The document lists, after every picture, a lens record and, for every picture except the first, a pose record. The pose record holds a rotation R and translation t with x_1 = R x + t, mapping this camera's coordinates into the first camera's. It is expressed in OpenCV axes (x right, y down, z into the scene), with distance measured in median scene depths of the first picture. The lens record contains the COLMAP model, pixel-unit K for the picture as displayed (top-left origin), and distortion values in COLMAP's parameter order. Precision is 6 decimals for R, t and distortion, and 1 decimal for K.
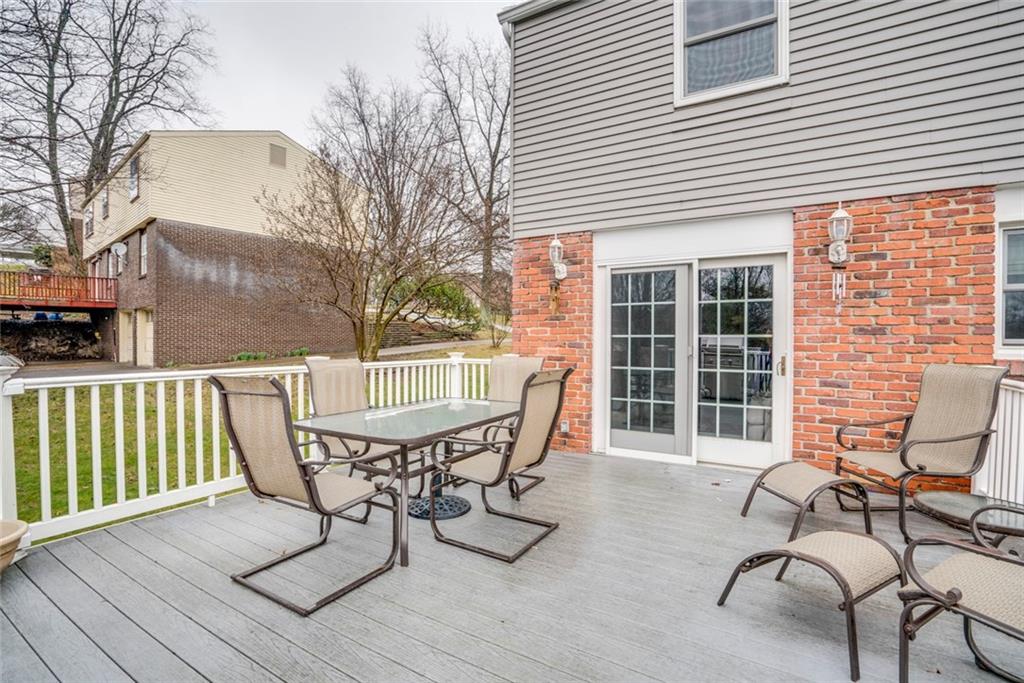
lens RADIAL K [[473.9, 0, 512.0], [0, 473.9, 341.5], [0, 0, 1]] dist [-0.061580, 0.020831]
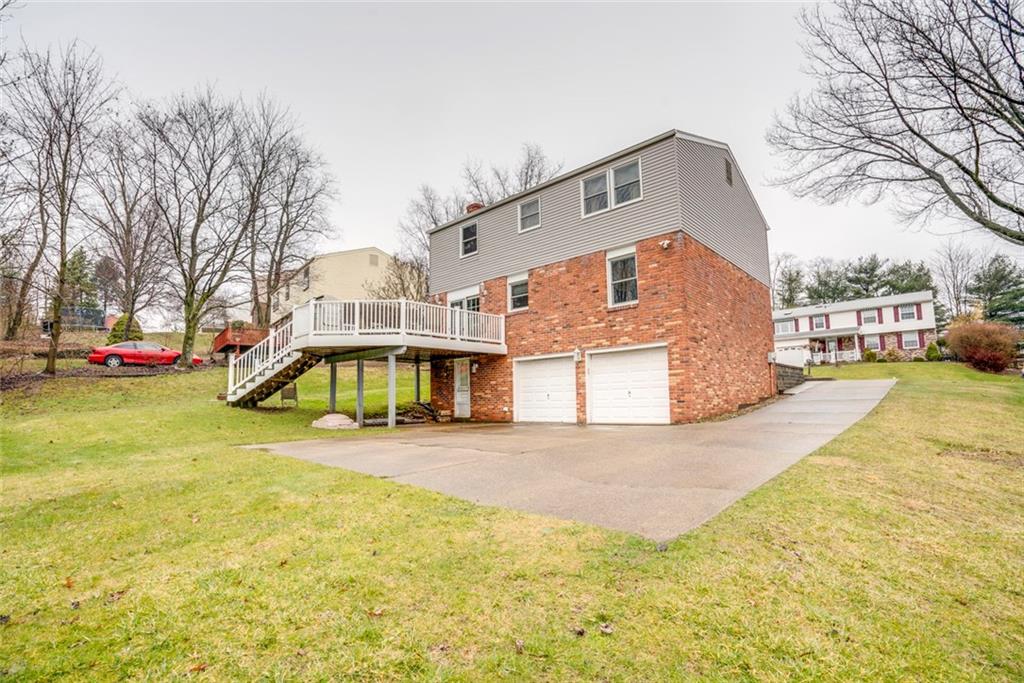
lens RADIAL K [[490.7, 0, 517.8], [0, 490.7, 312.6], [0, 0, 1]] dist [-0.062490, 0.024025]
pose [[0.978504, -0.078111, -0.190862, 0.418370], [0.042989, 0.982420, -0.181665, 0.186660], [0.201697, 0.169555, 0.964660, -0.739746]]
